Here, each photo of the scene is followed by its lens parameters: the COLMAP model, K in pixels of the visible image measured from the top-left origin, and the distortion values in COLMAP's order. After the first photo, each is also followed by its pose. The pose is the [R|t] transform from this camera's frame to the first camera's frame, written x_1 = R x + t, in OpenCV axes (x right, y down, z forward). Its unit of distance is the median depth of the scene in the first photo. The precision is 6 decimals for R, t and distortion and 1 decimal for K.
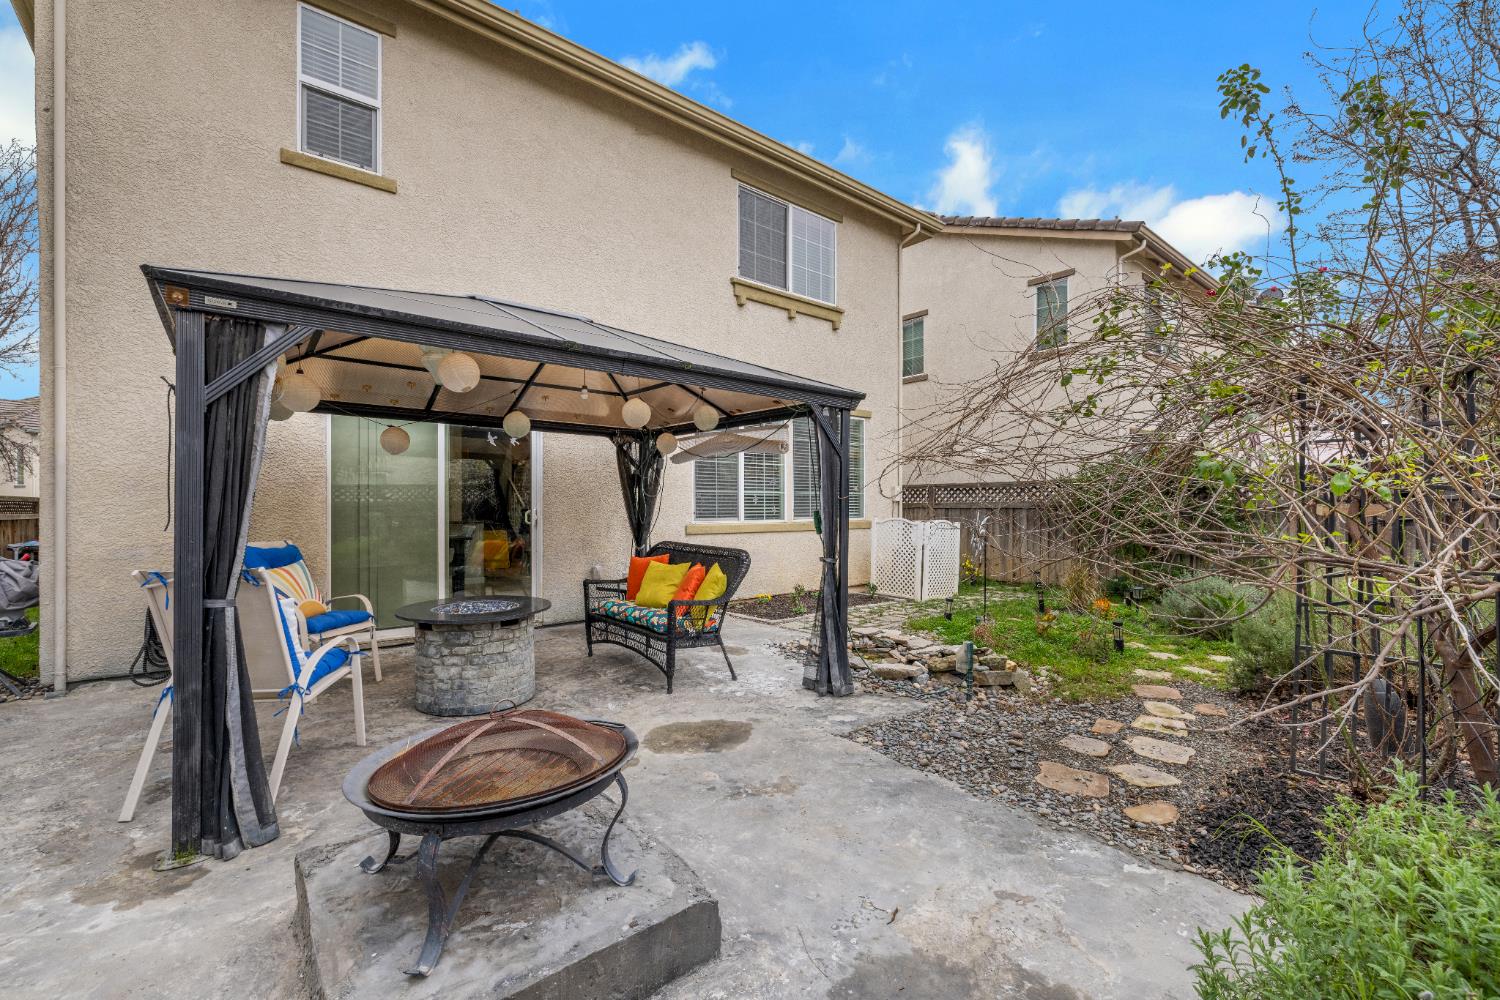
lens RADIAL K [[634.1, 0, 747.3], [0, 634.1, 510.7], [0, 0, 1]] dist [0.001216, 0.000079]
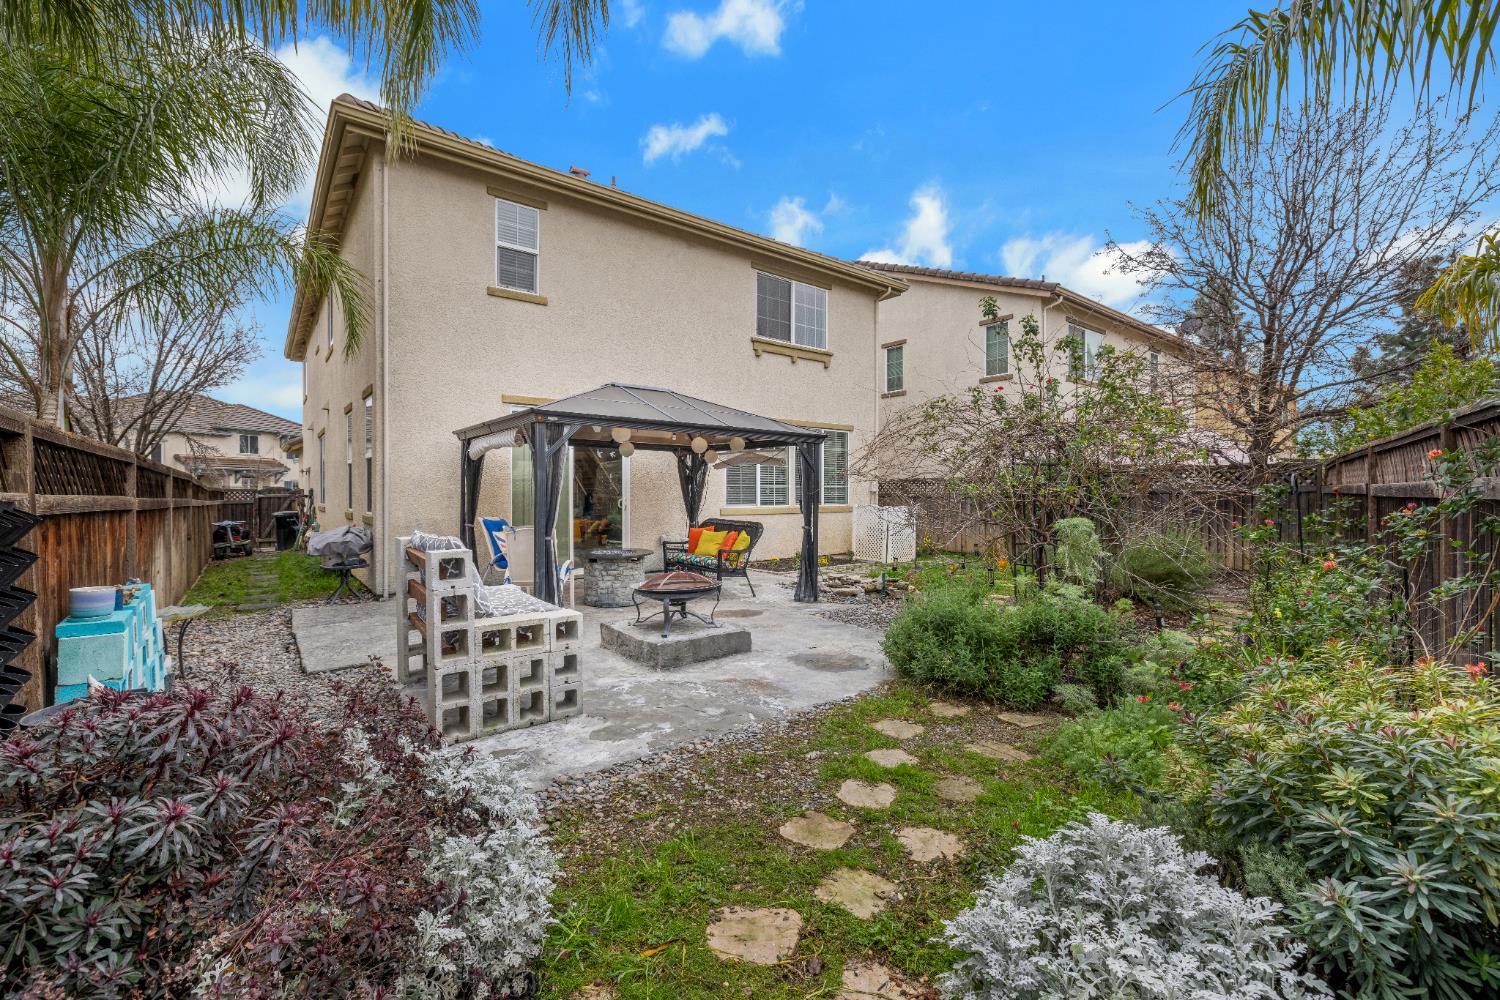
lens RADIAL K [[626.5, 0, 750.0], [0, 626.5, 500.0], [0, 0, 1]] dist [0.002022, -0.000042]
pose [[0.999765, 0.001327, -0.021630, 0.003724], [-0.001224, 0.999988, 0.004738, -0.005804], [0.021636, -0.004711, 0.999755, -0.525115]]
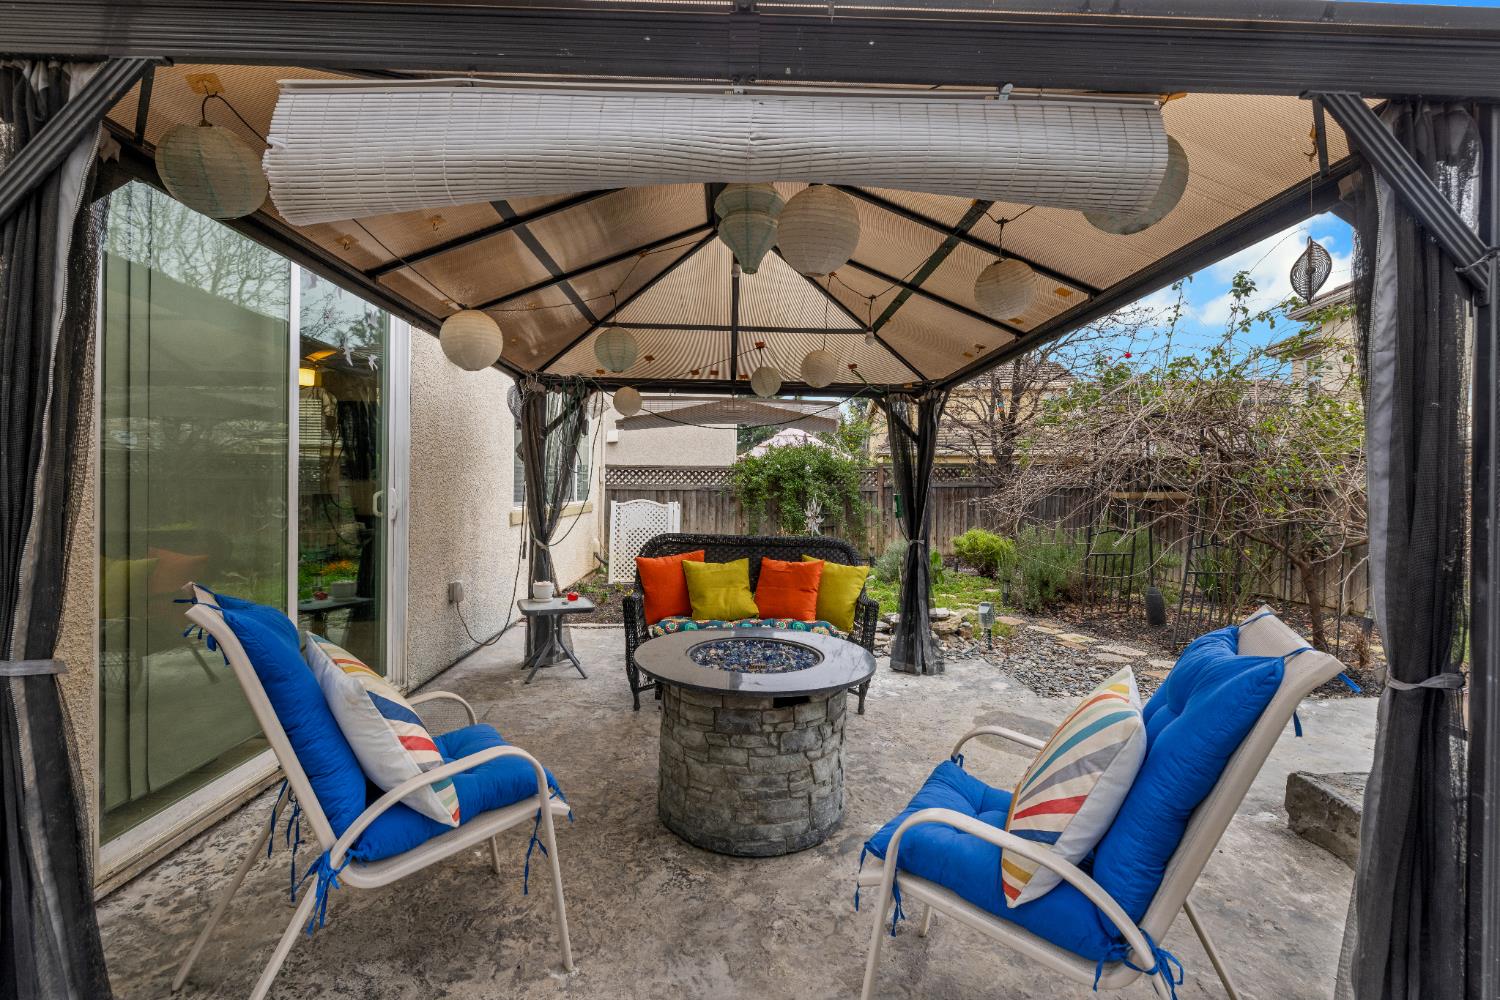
lens RADIAL K [[626.5, 0, 750.0], [0, 626.5, 500.0], [0, 0, 1]] dist [0.002022, -0.000042]
pose [[0.602502, -0.004112, 0.798107, -0.602502], [-0.008744, 0.999893, 0.011752, -0.000663], [-0.798070, -0.014059, 0.602401, 0.434611]]
